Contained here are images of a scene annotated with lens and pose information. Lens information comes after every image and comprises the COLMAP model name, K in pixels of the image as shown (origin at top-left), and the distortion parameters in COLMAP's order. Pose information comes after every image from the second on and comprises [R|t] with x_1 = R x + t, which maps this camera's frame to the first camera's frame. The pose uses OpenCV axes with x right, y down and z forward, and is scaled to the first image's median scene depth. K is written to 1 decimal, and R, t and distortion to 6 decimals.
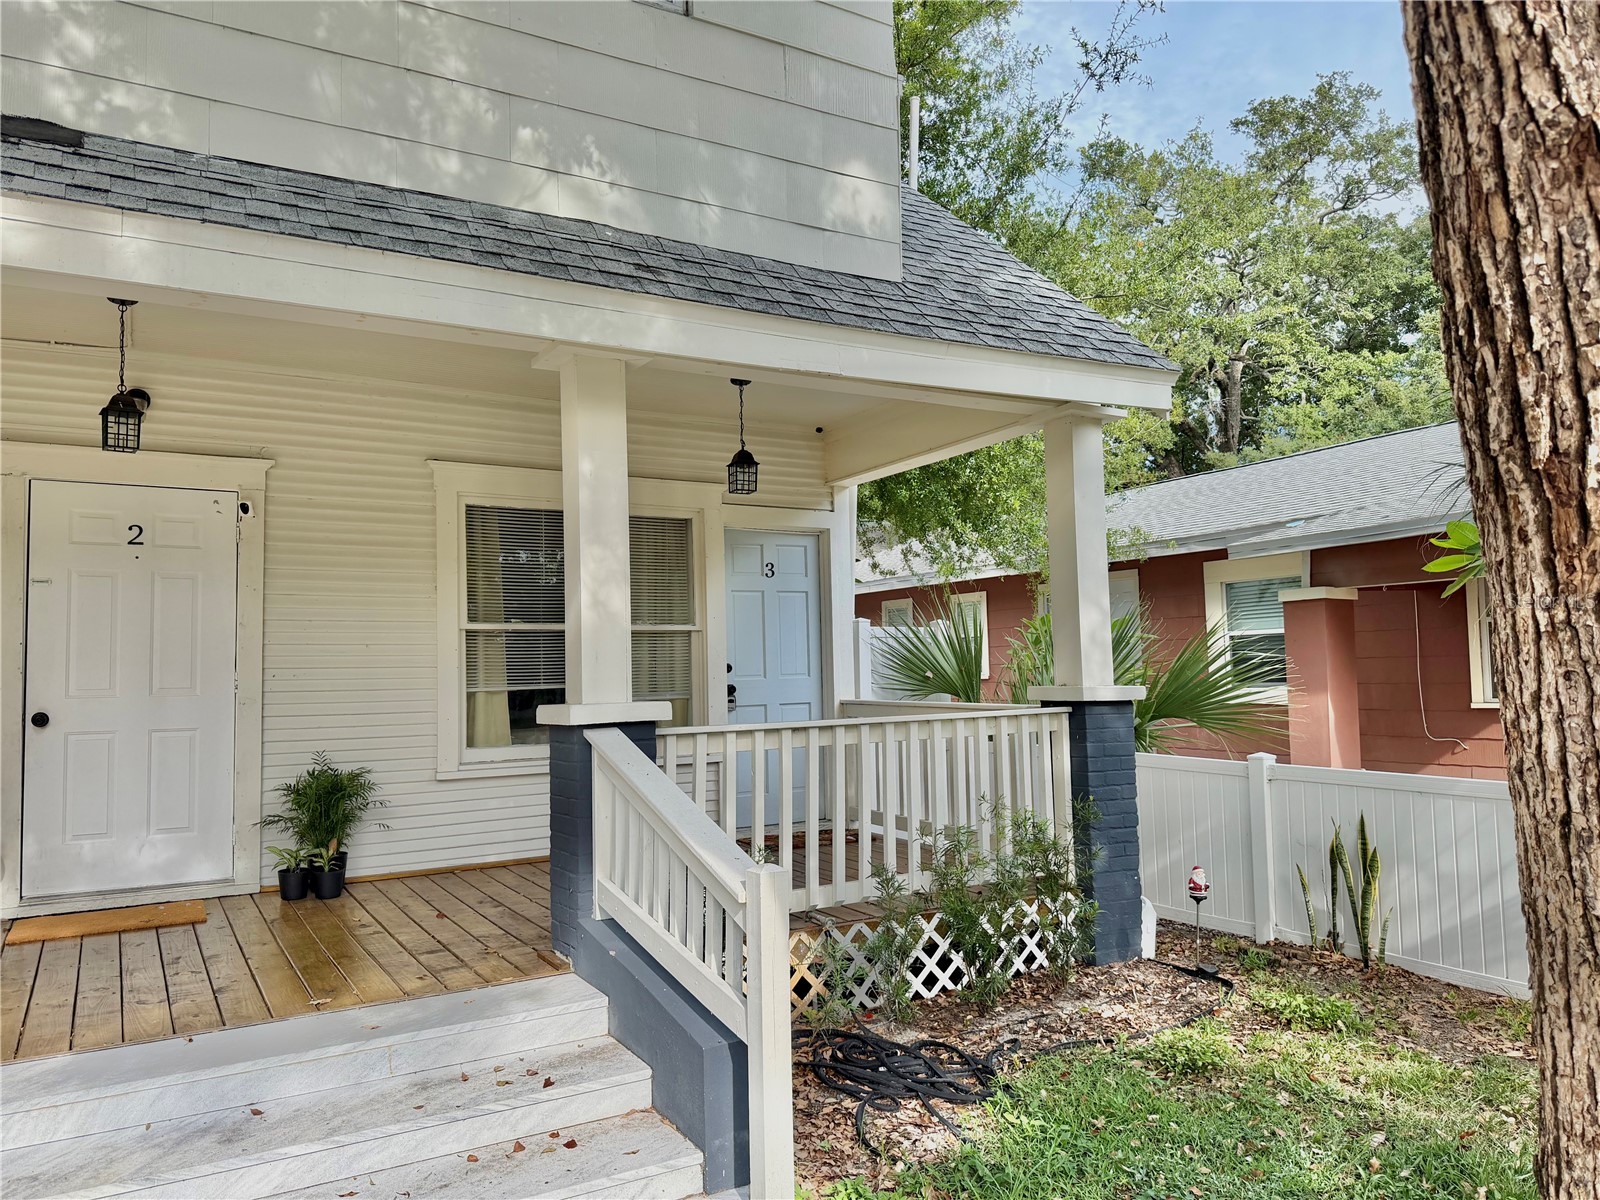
lens RADIAL K [[1142.3, 0, 800.0], [0, 1142.3, 600.0], [0, 0, 1]] dist [-0.000254, -0.000026]
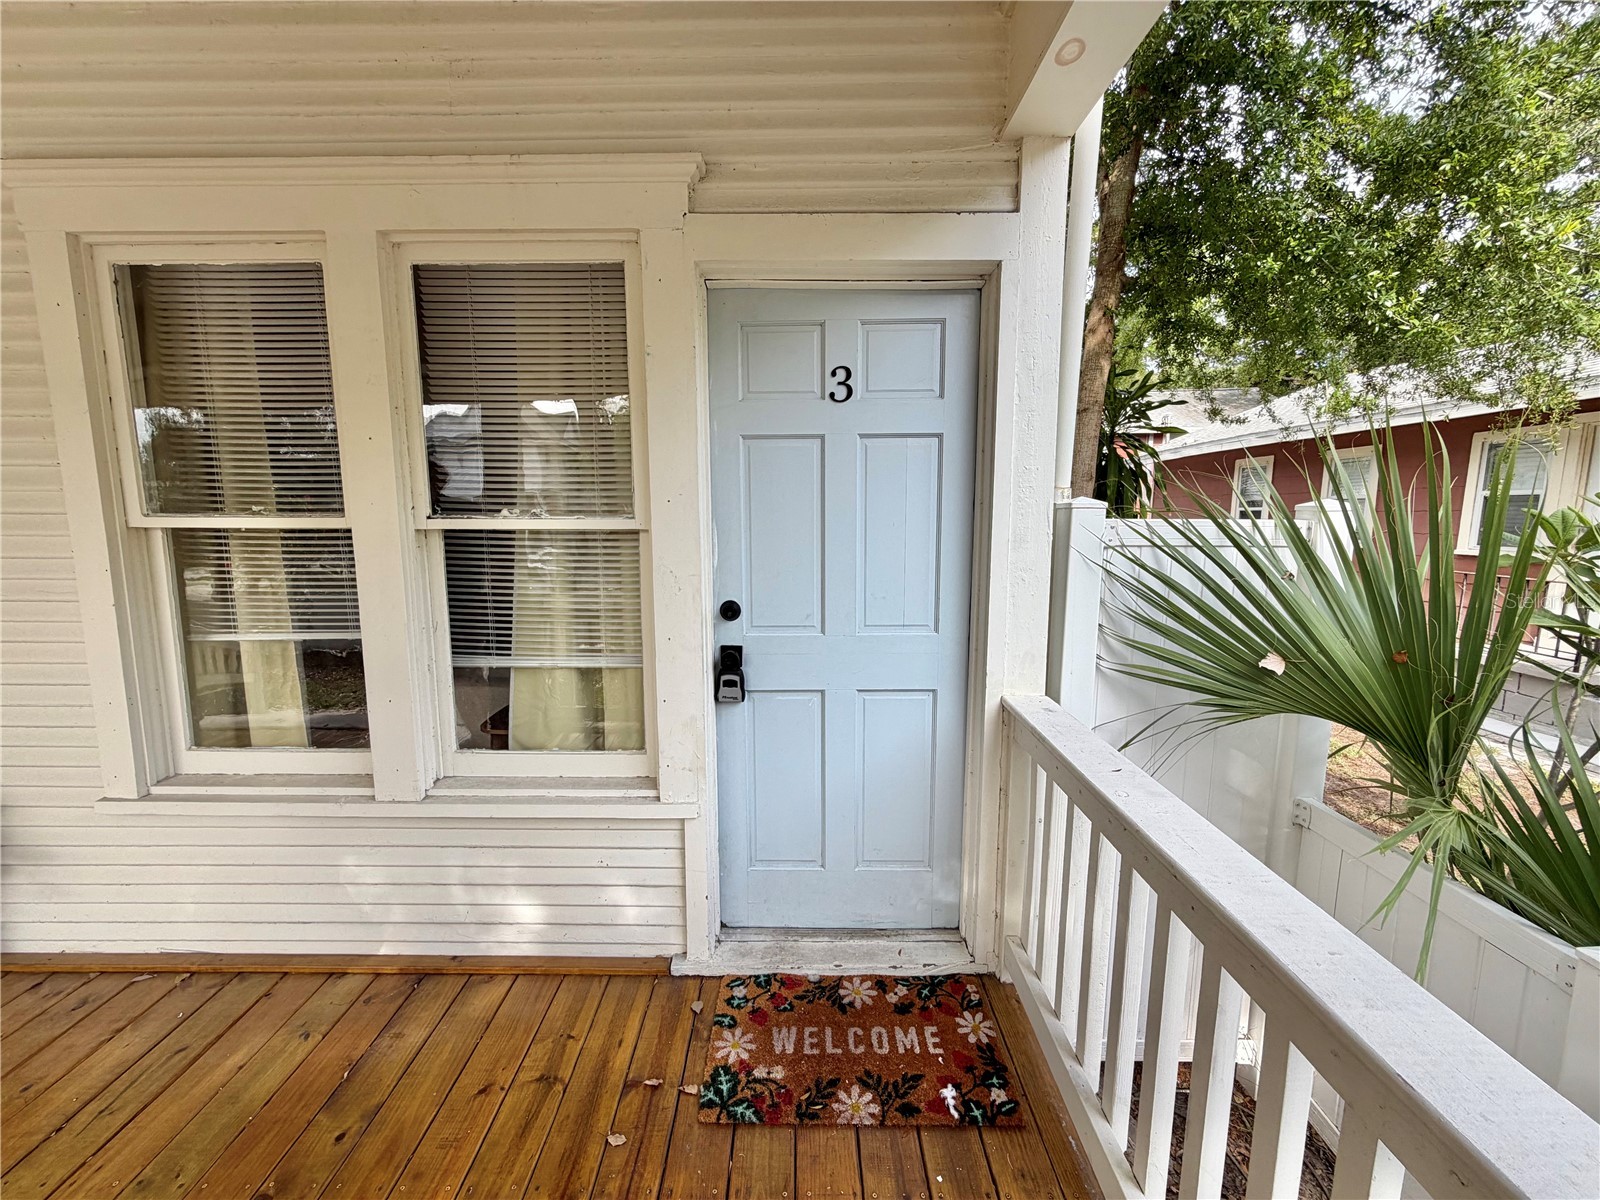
lens RADIAL K [[631.6, 0, 796.3], [0, 631.6, 600.7], [0, 0, 1]] dist [-0.000289, 0.000136]
pose [[0.857664, 0.092367, -0.505847, 0.083779], [0.017269, 0.978006, 0.207861, 0.003372], [0.513921, -0.187011, 0.837205, 0.765734]]
